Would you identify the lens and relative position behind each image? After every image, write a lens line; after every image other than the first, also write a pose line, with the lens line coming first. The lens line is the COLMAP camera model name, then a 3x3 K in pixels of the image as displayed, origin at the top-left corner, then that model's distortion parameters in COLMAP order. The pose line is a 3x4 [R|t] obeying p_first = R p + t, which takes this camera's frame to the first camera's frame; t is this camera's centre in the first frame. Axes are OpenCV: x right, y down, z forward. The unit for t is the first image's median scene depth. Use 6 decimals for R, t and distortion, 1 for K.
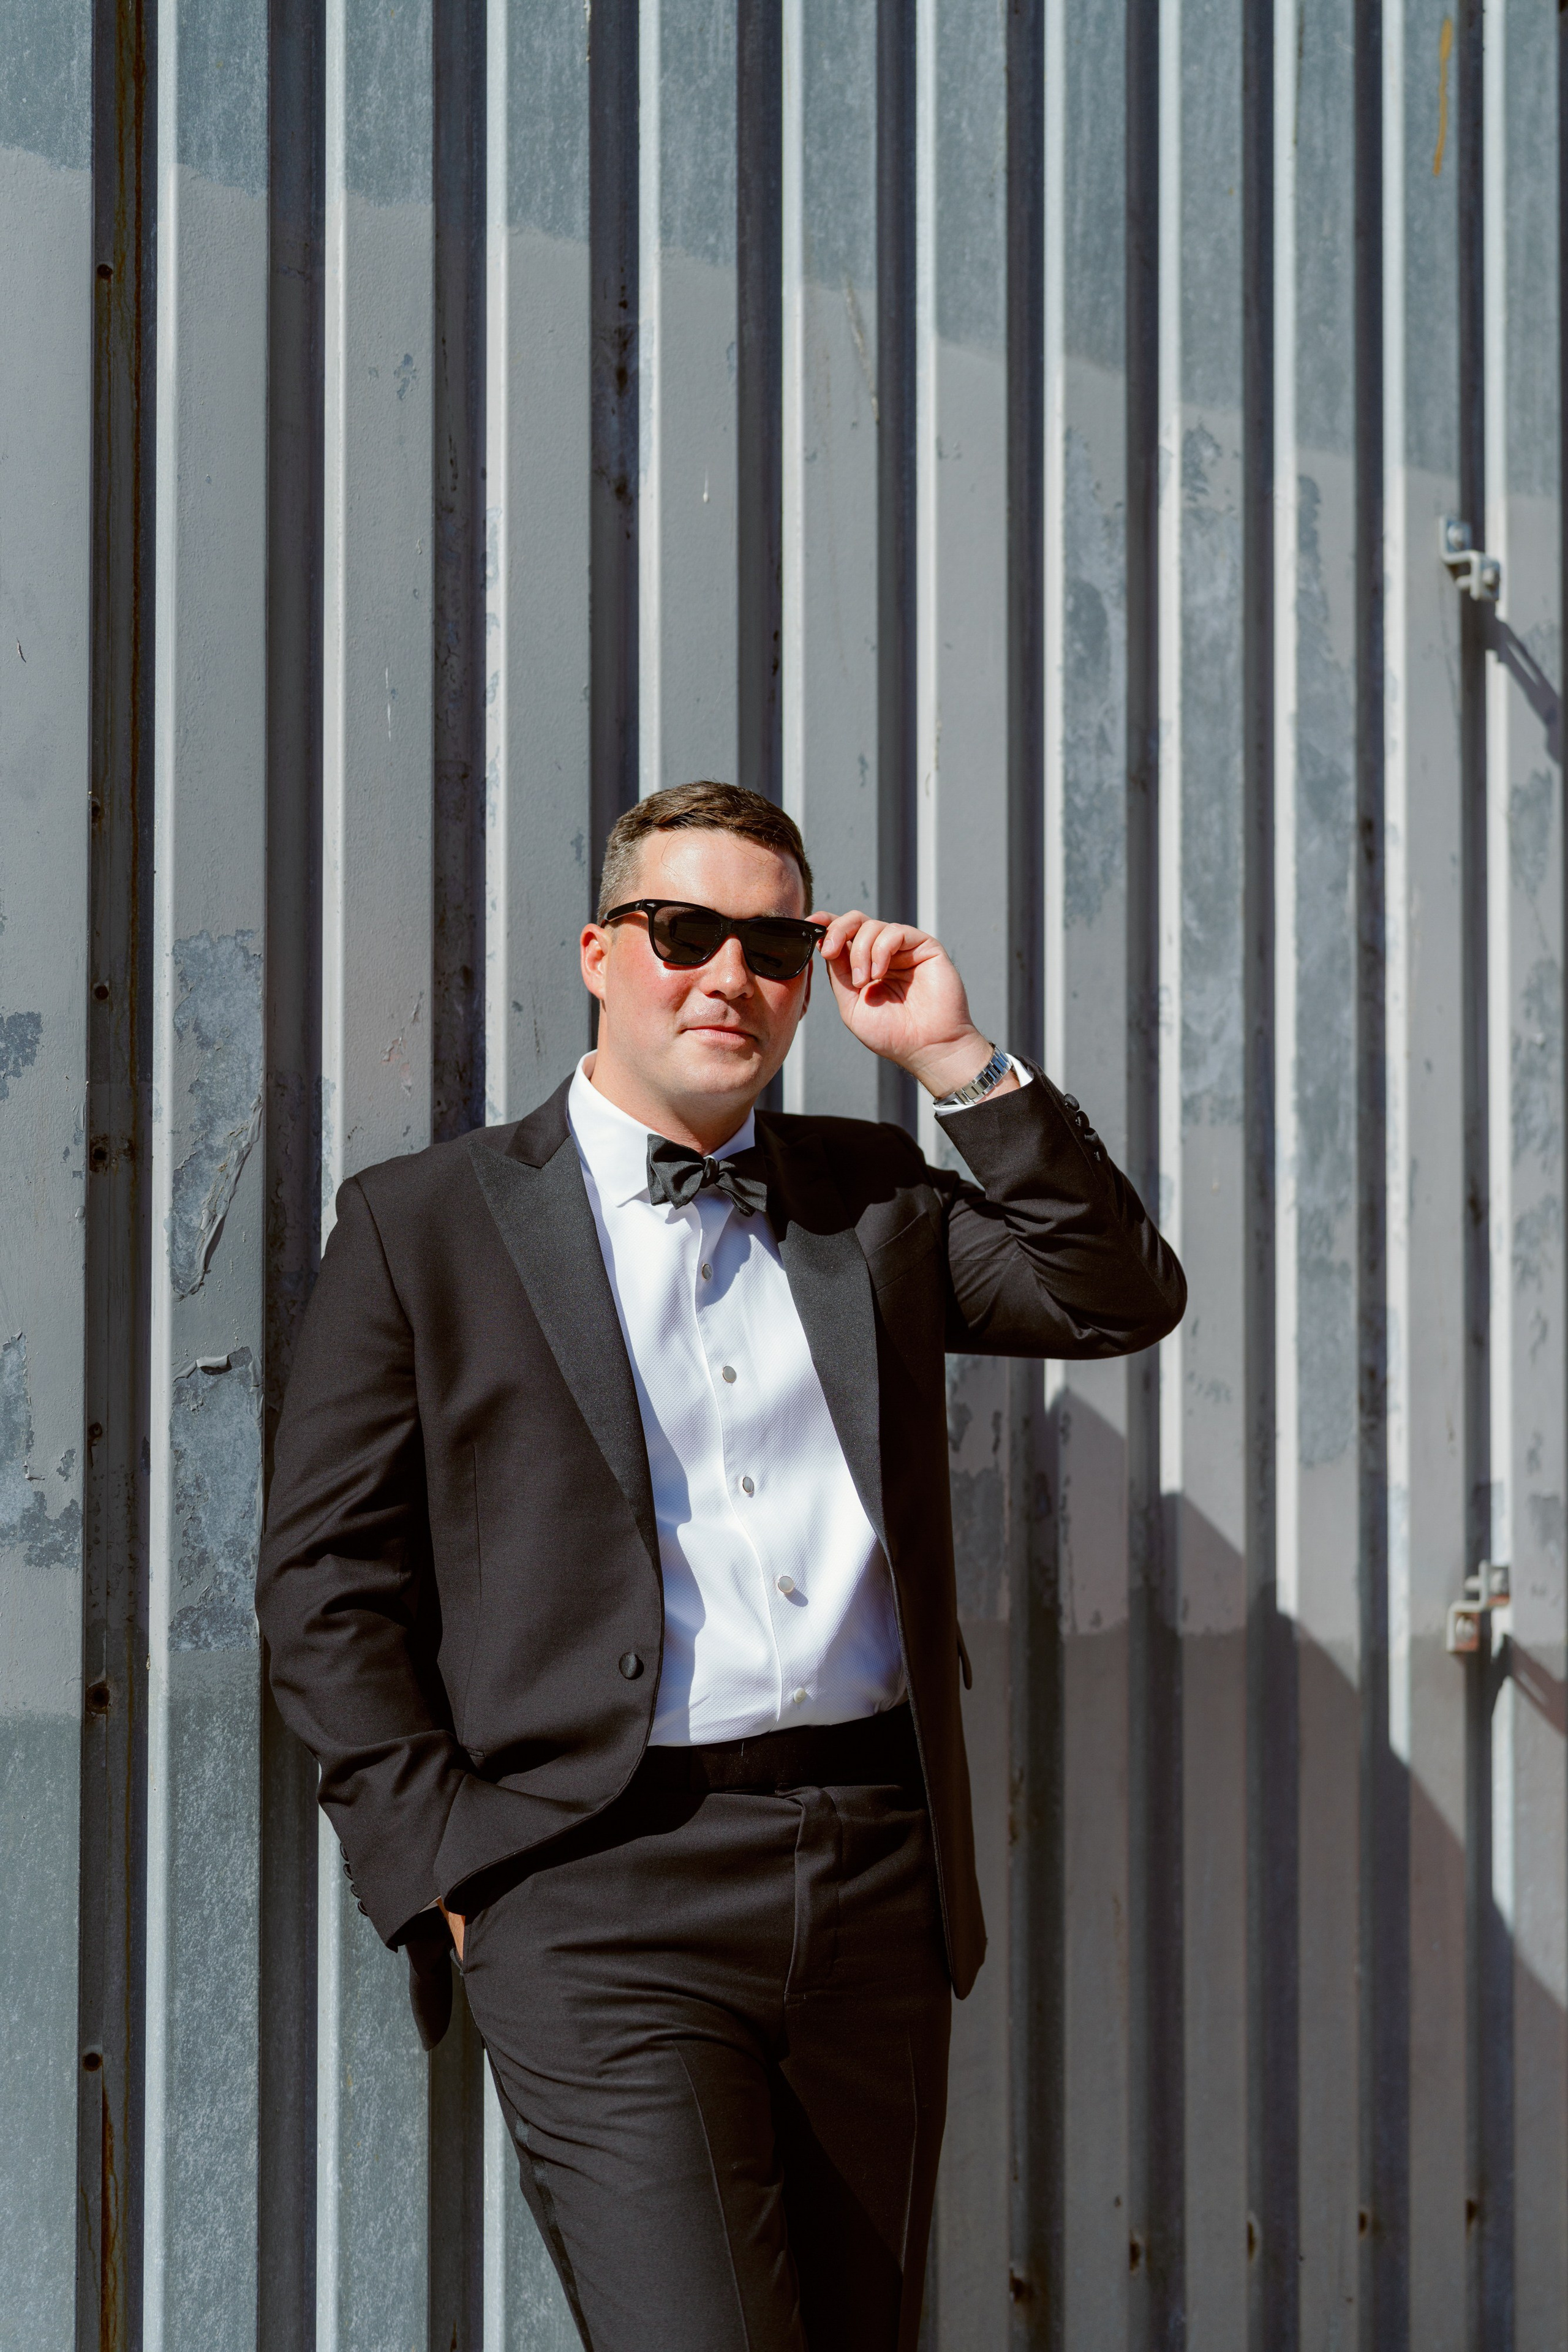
lens RADIAL K [[3375.3, 0, 783.5], [0, 3375.3, 1301.9], [0, 0, 1]] dist [0.008500, 0.025195]
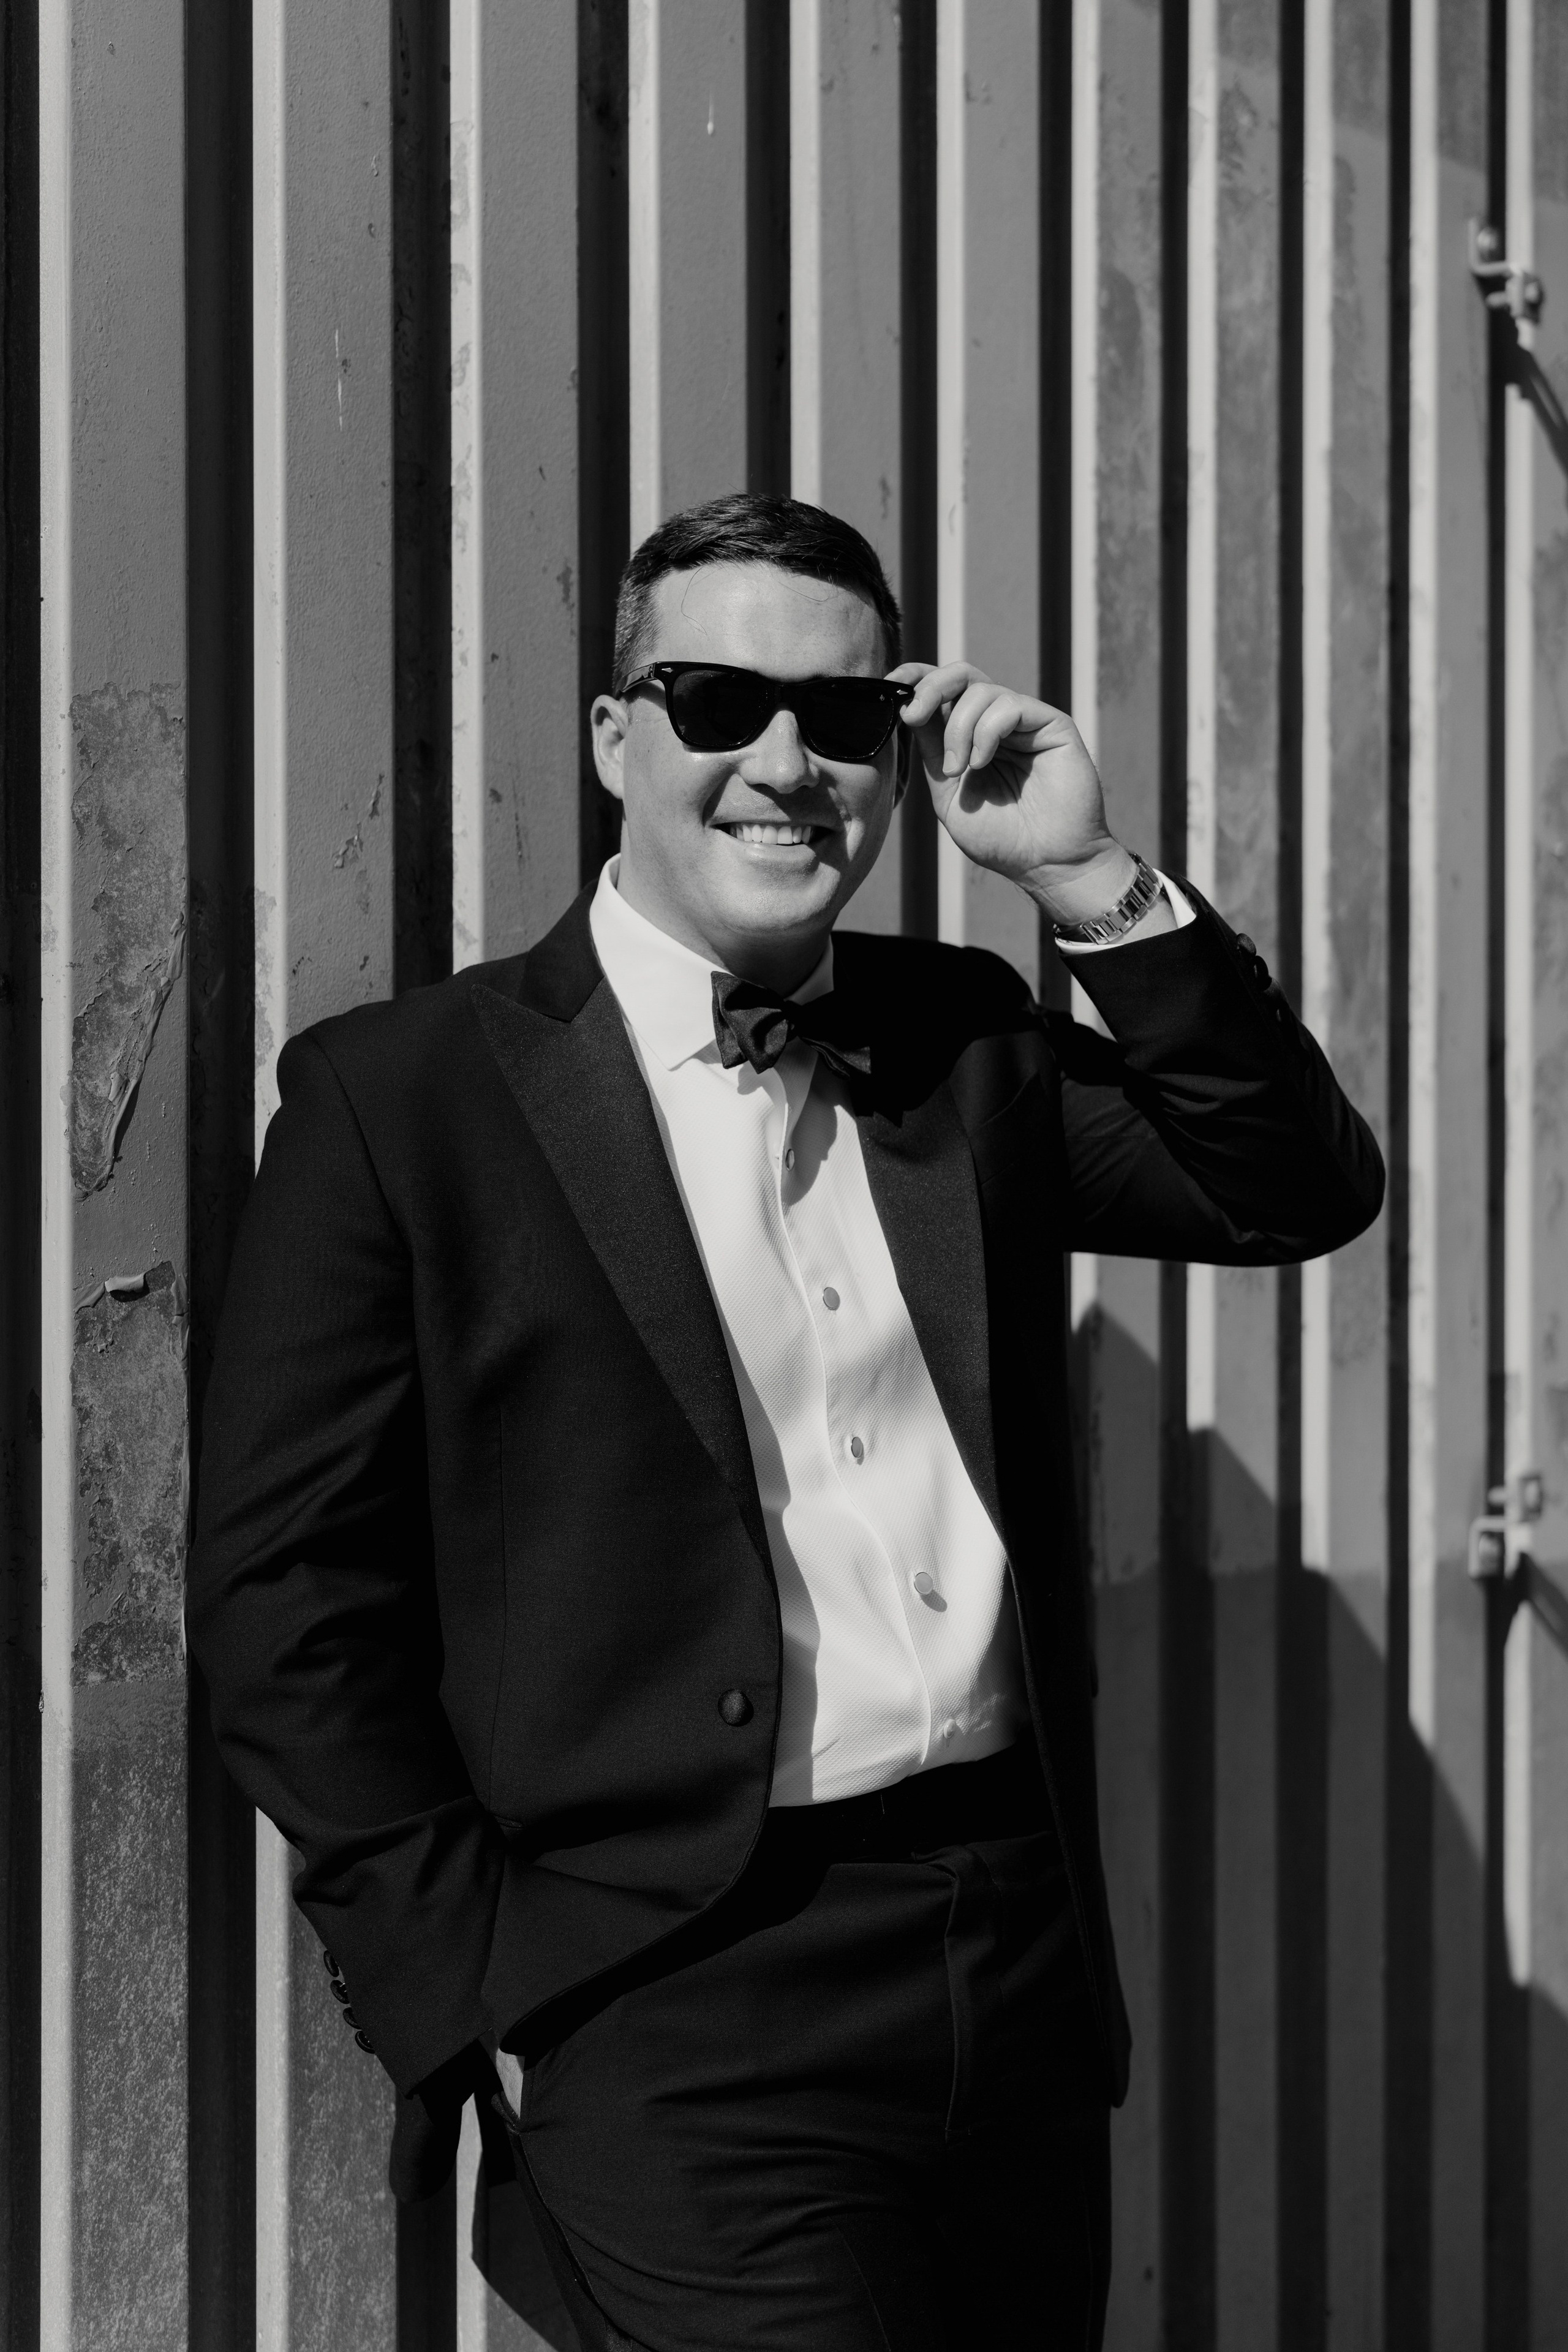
lens RADIAL K [[3378.2, 0, 777.3], [0, 3378.2, 1196.9], [0, 0, 1]] dist [0.003191, 0.073072]
pose [[0.984579, -0.003942, 0.174896, -0.146736], [-0.001964, 0.999434, 0.033582, -0.023504], [-0.174929, -0.033407, 0.984014, 0.245549]]
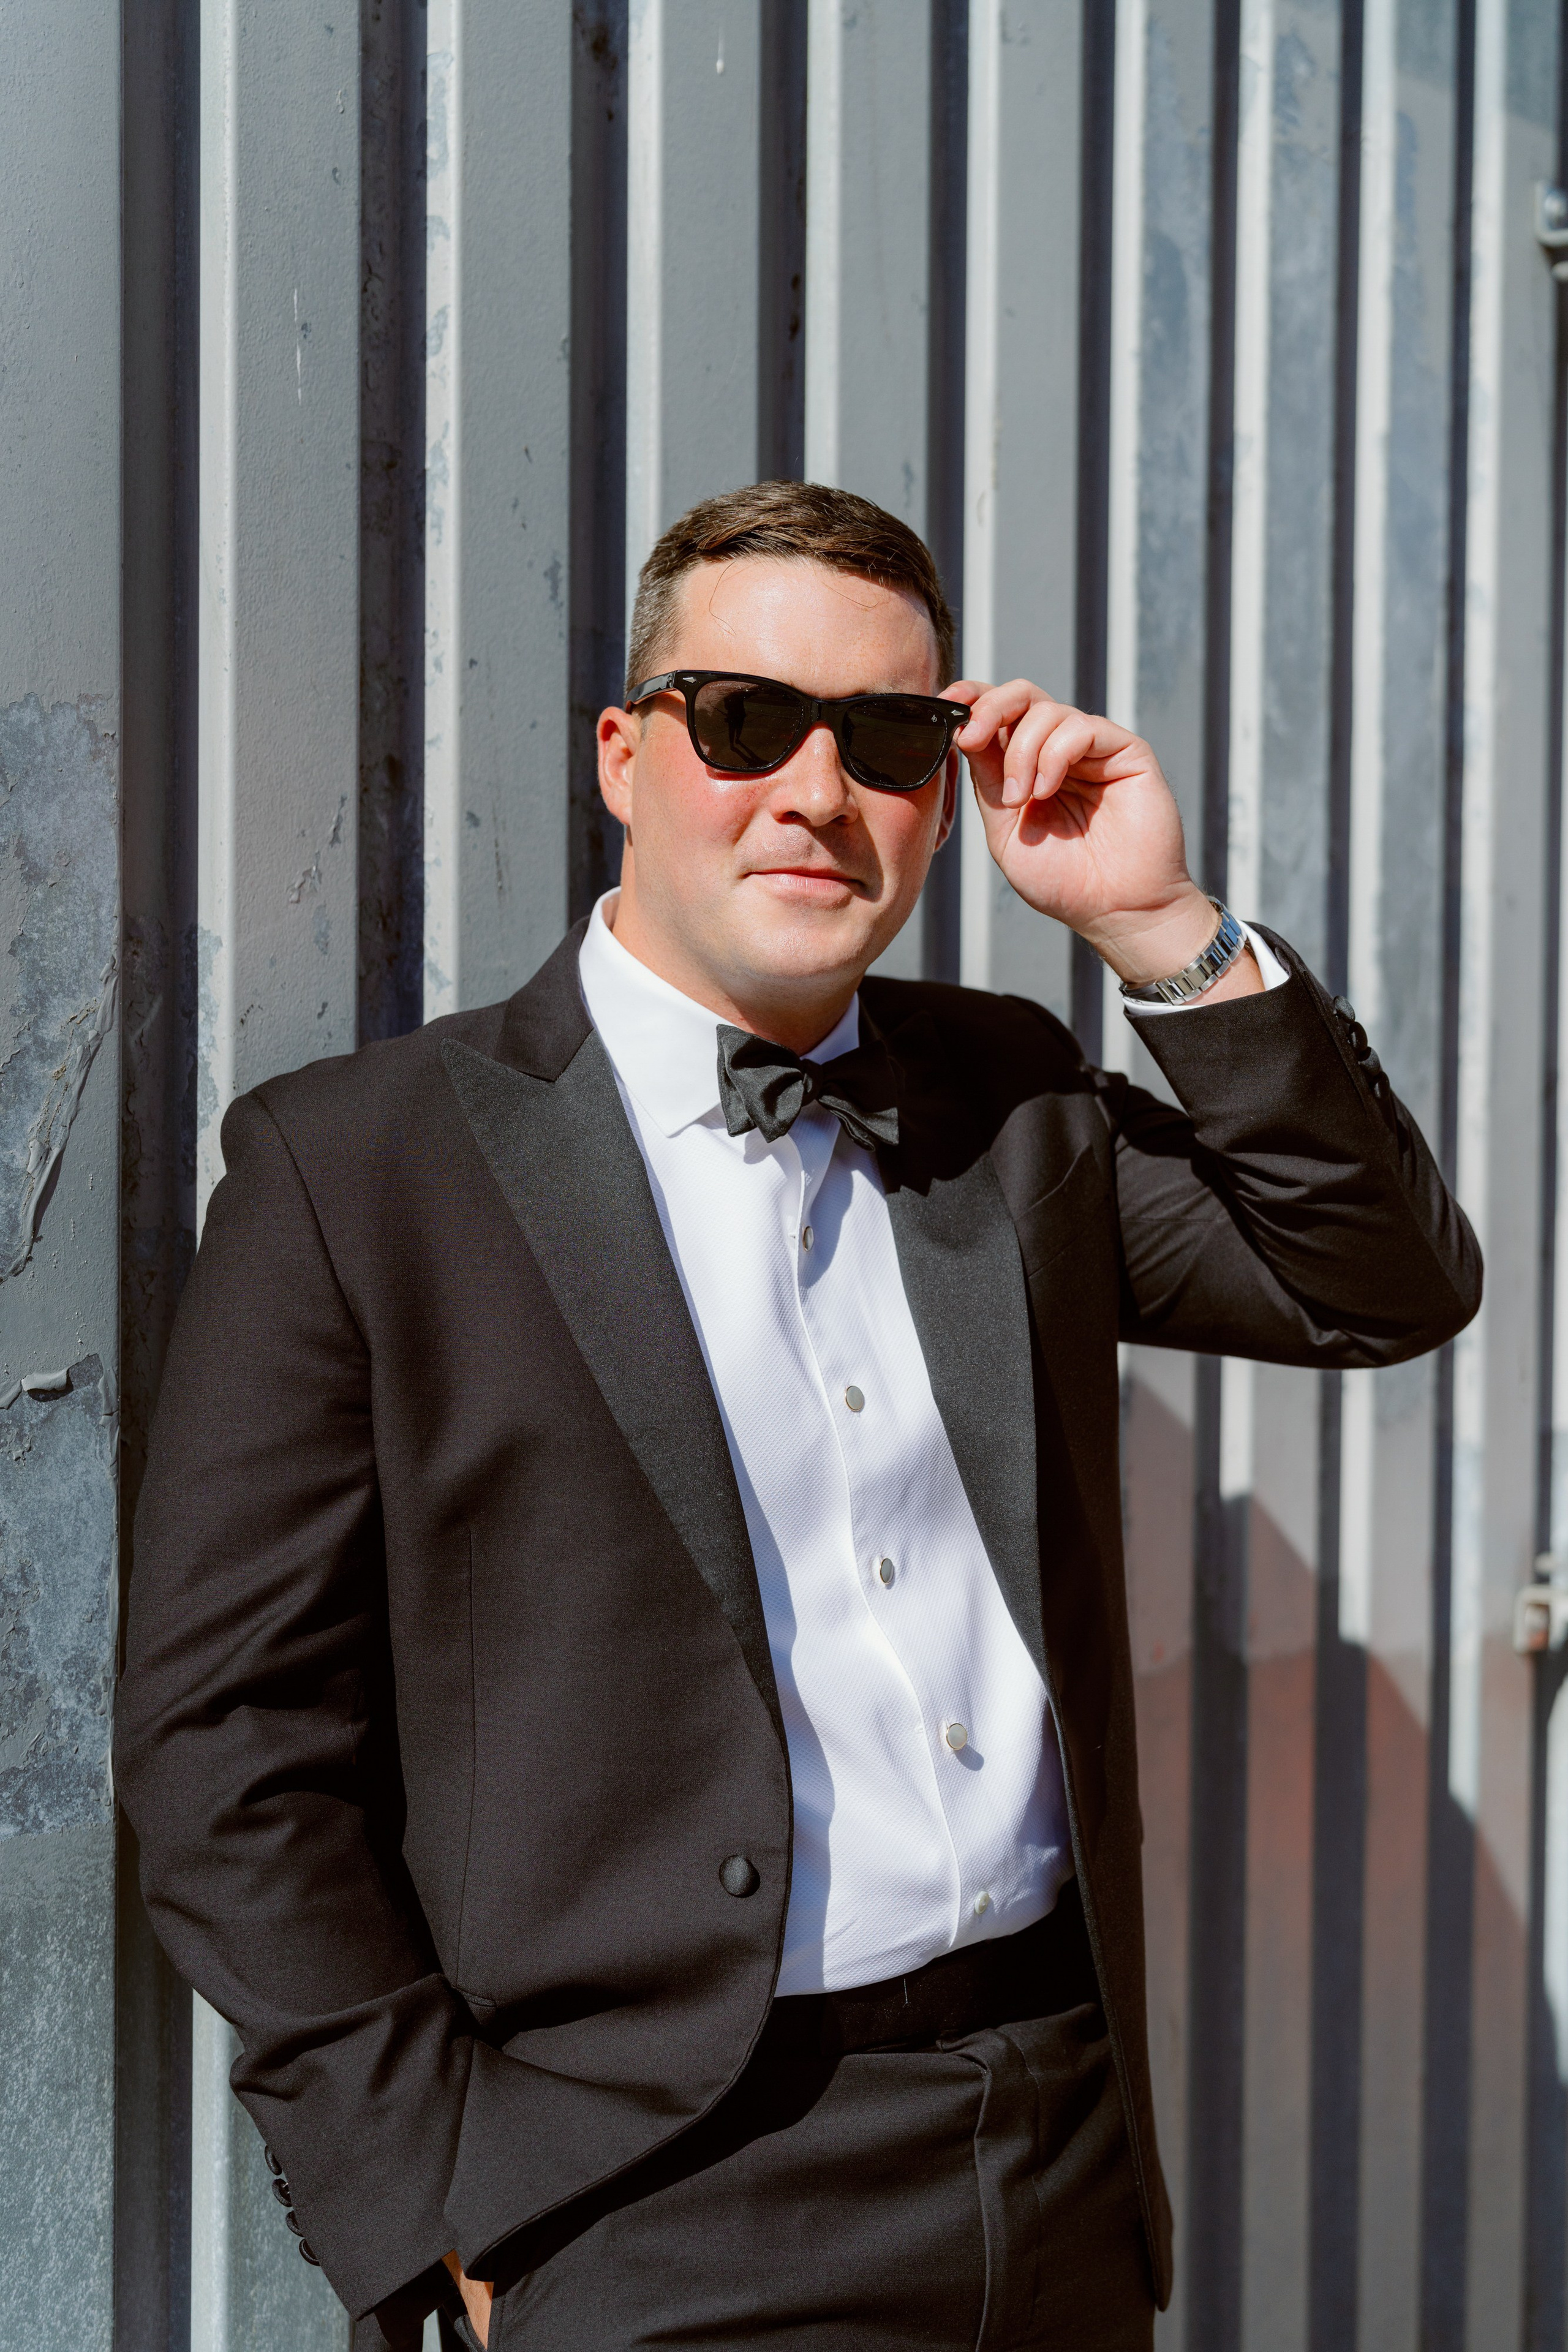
lens RADIAL K [[3183.8, 0, 649.3], [0, 3183.8, 1210.2], [0, 0, 1]] dist [0.006410, 0.064674]
pose [[0.989460, 0.002182, 0.144791, -0.133223], [-0.009787, 0.998608, 0.051830, -0.042919], [-0.144476, -0.052701, 0.988104, 0.366837]]
